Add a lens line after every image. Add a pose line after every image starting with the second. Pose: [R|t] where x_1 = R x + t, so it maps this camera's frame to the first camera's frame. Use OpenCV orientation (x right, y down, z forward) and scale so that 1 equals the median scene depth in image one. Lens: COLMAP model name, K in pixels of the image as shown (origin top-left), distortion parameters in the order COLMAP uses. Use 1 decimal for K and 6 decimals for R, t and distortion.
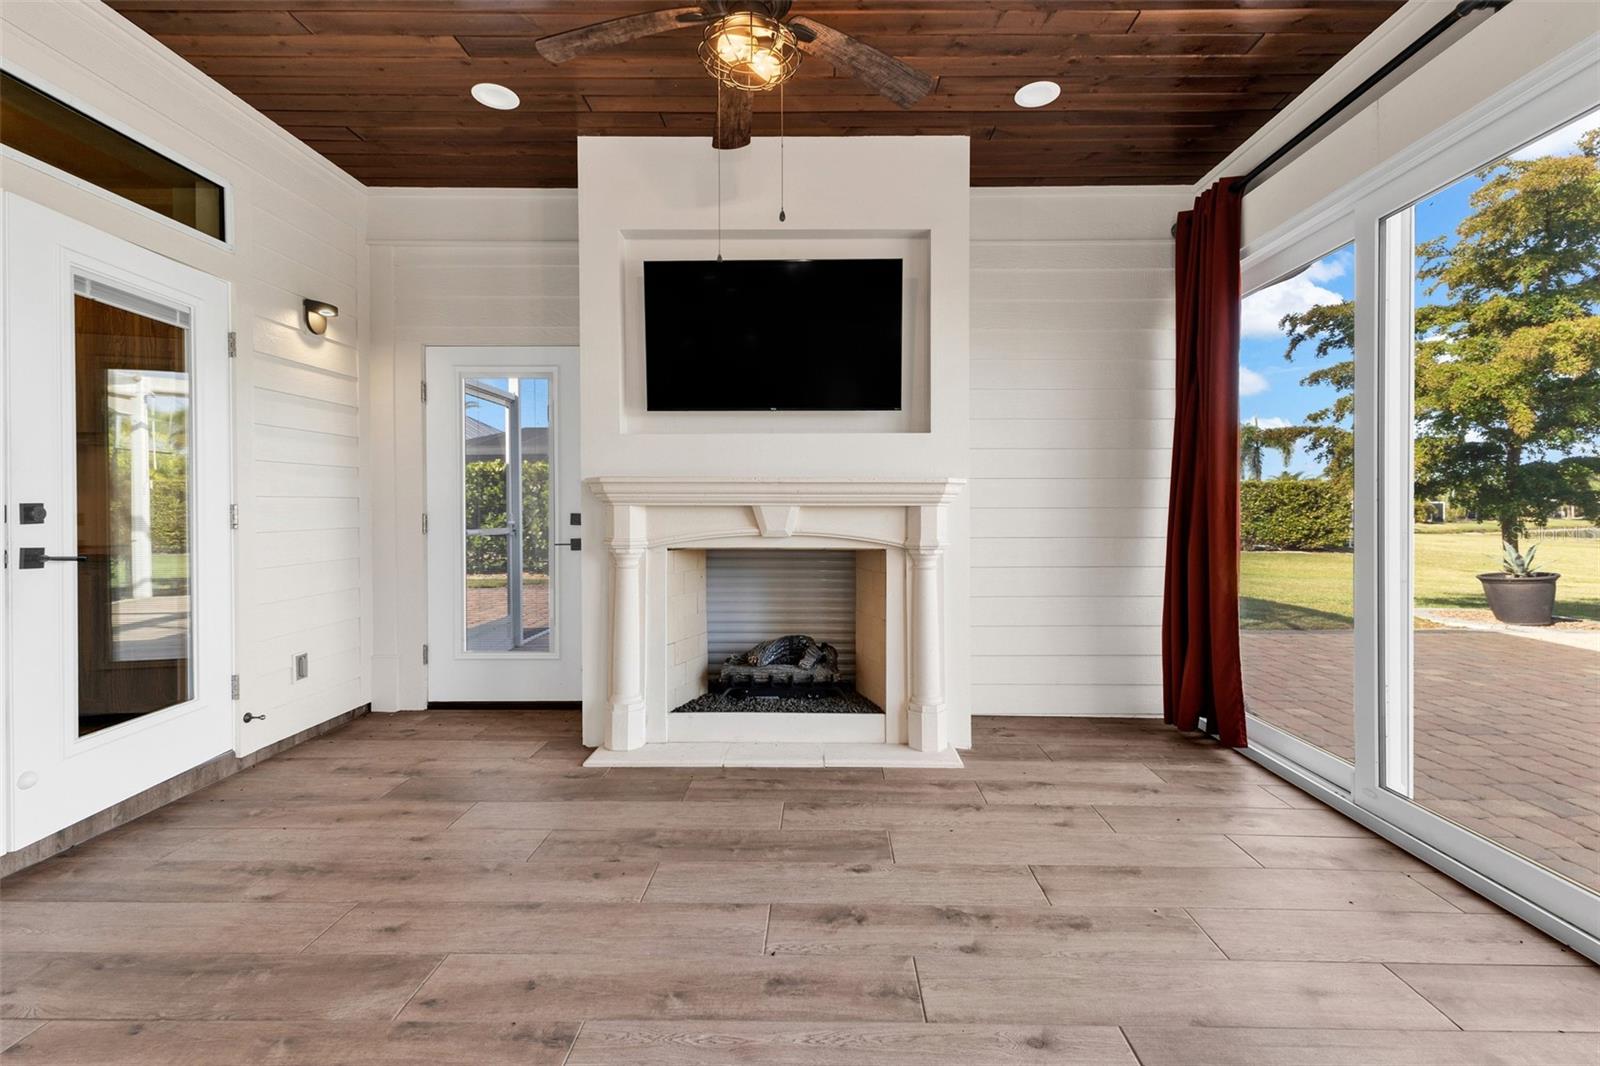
lens RADIAL K [[698.1, 0, 829.8], [0, 698.1, 512.3], [0, 0, 1]] dist [0.009893, -0.001644]
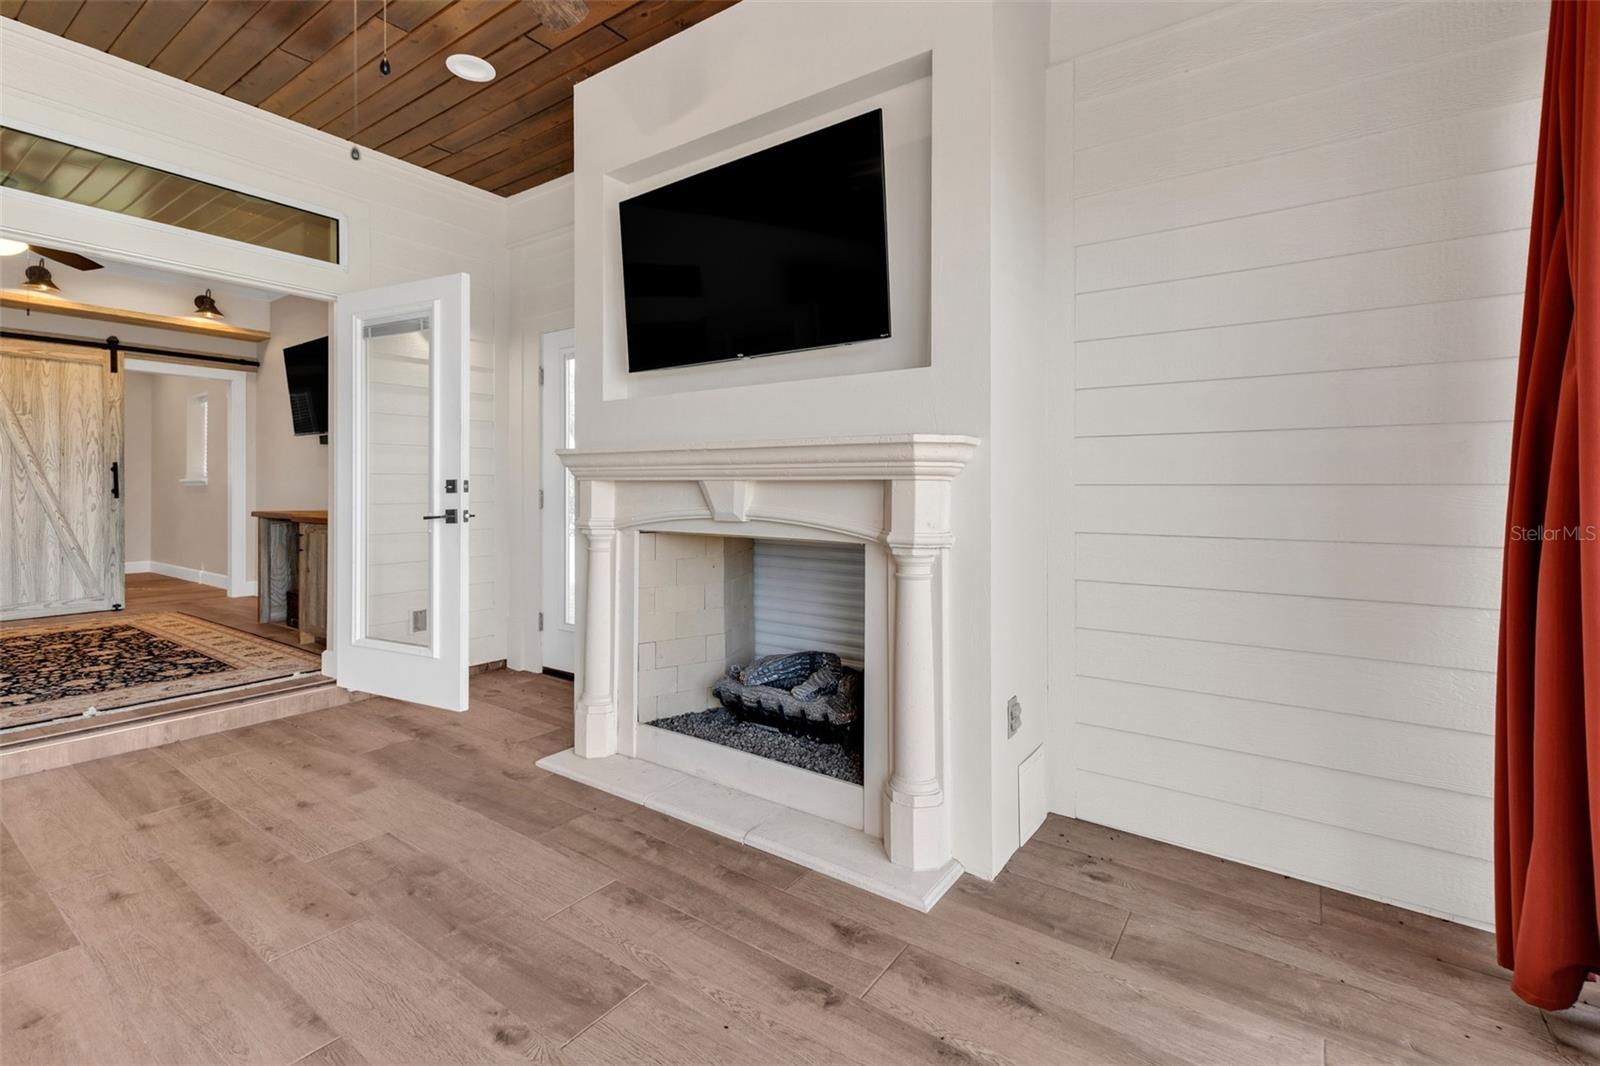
lens RADIAL K [[698.1, 0, 815.7], [0, 698.1, 487.2], [0, 0, 1]] dist [0.009893, -0.001644]
pose [[0.814302, 0.002083, -0.580438, 0.459037], [-0.008854, 0.999922, -0.008833, 0.004008], [0.580374, 0.012332, 0.814256, 0.443082]]
